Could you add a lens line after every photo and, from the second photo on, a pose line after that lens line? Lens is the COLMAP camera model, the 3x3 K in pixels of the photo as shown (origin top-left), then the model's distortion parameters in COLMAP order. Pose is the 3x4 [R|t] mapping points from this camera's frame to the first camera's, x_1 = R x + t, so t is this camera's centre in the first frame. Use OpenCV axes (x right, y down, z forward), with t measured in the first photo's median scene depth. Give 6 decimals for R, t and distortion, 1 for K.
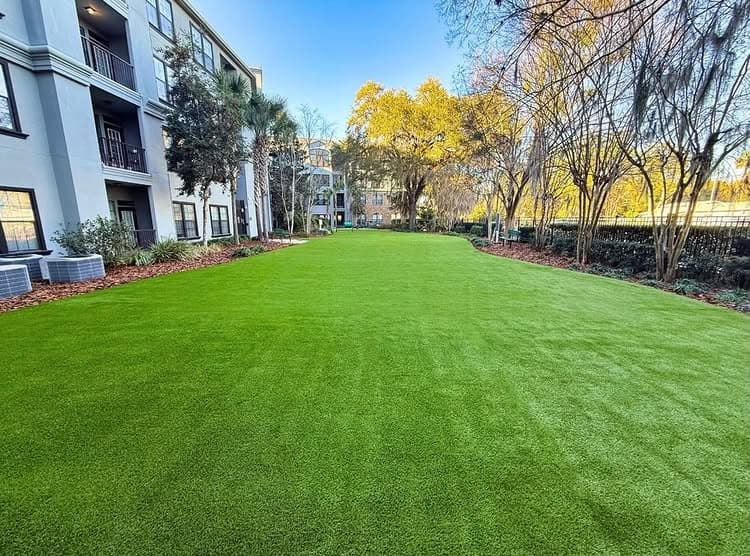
lens RADIAL K [[316.8, 0, 384.3], [0, 316.8, 279.6], [0, 0, 1]] dist [-0.000978, -0.000442]
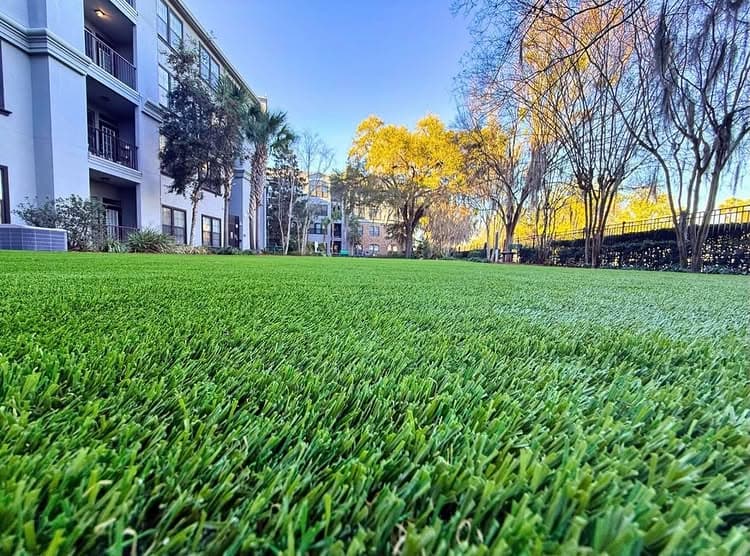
lens RADIAL K [[316.8, 0, 384.3], [0, 316.8, 279.6], [0, 0, 1]] dist [-0.000978, -0.000442]
pose [[0.999547, 0.026735, 0.013794, -0.000106], [-0.024769, 0.991589, -0.127031, 0.084292], [-0.017074, 0.126632, 0.991803, 0.060936]]
